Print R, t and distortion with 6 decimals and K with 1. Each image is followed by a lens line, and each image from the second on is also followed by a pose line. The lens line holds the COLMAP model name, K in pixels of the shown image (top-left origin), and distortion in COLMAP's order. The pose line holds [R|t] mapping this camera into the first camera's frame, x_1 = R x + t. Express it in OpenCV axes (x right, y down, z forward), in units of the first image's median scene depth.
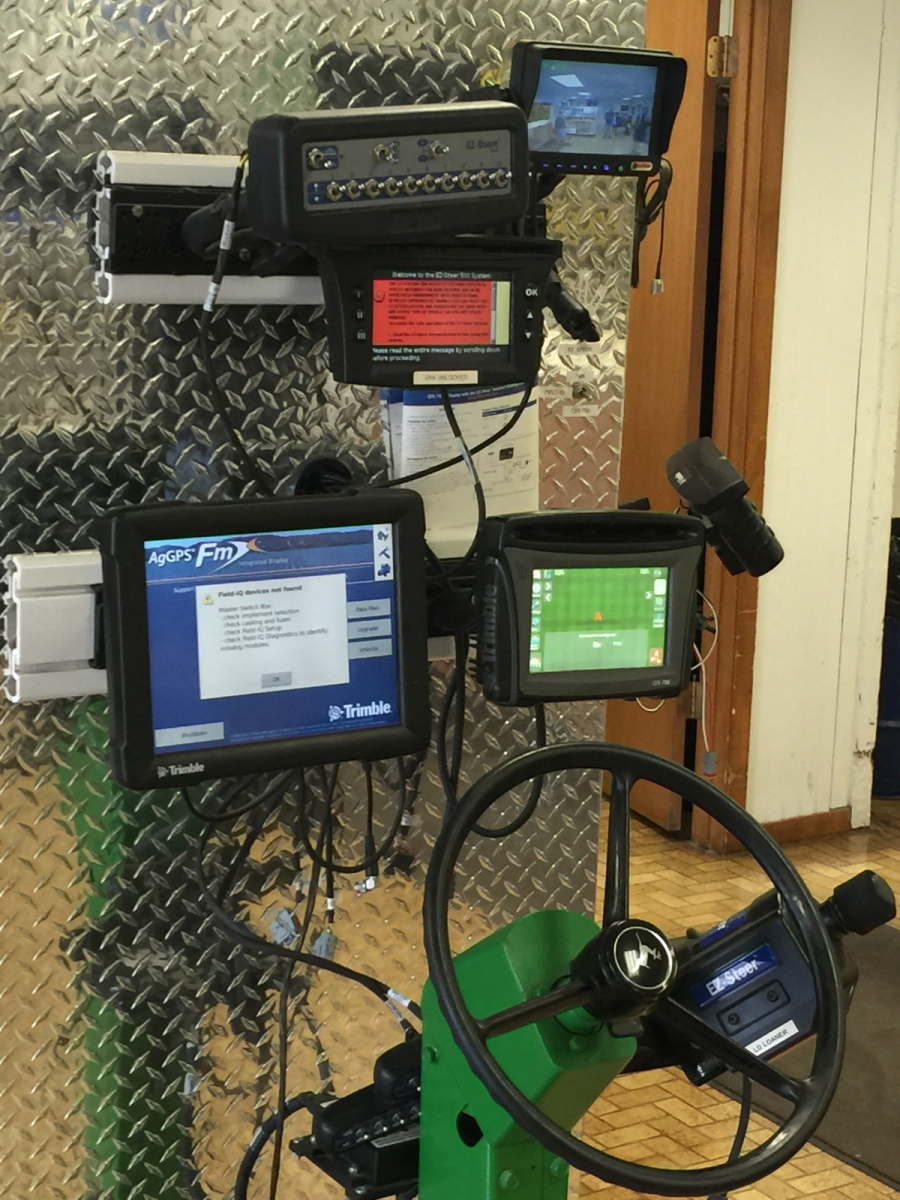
lens RADIAL K [[2316.4, 0, 450.1], [0, 2316.4, 603.0], [0, 0, 1]] dist [0.058628, 0.000000]
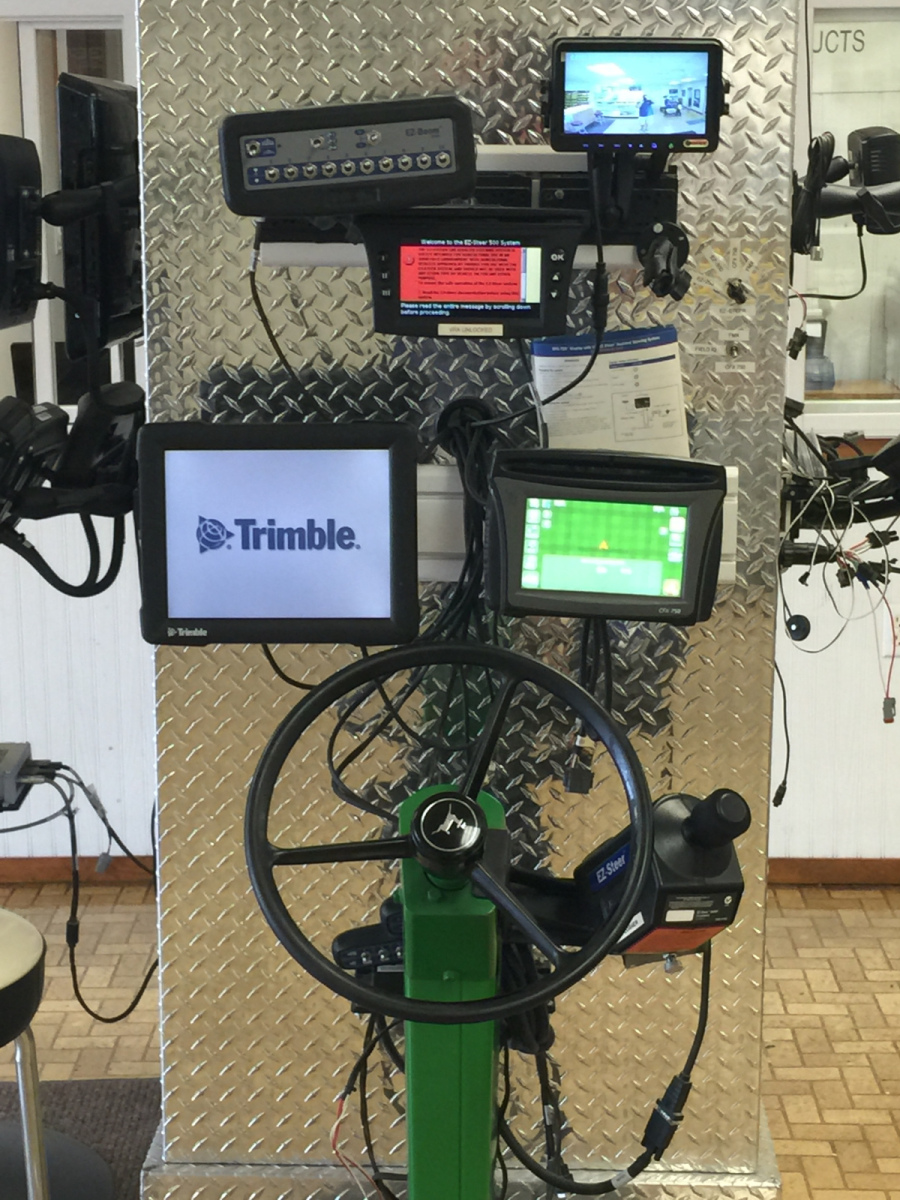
lens RADIAL K [[2316.4, 0, 451.8], [0, 2316.4, 597.5], [0, 0, 1]] dist [0.058628, 0.000000]
pose [[0.827490, 0.083074, -0.555300, 0.648337], [-0.078178, 0.996407, 0.032566, 0.000190], [0.556011, 0.016464, 0.831012, 0.022505]]
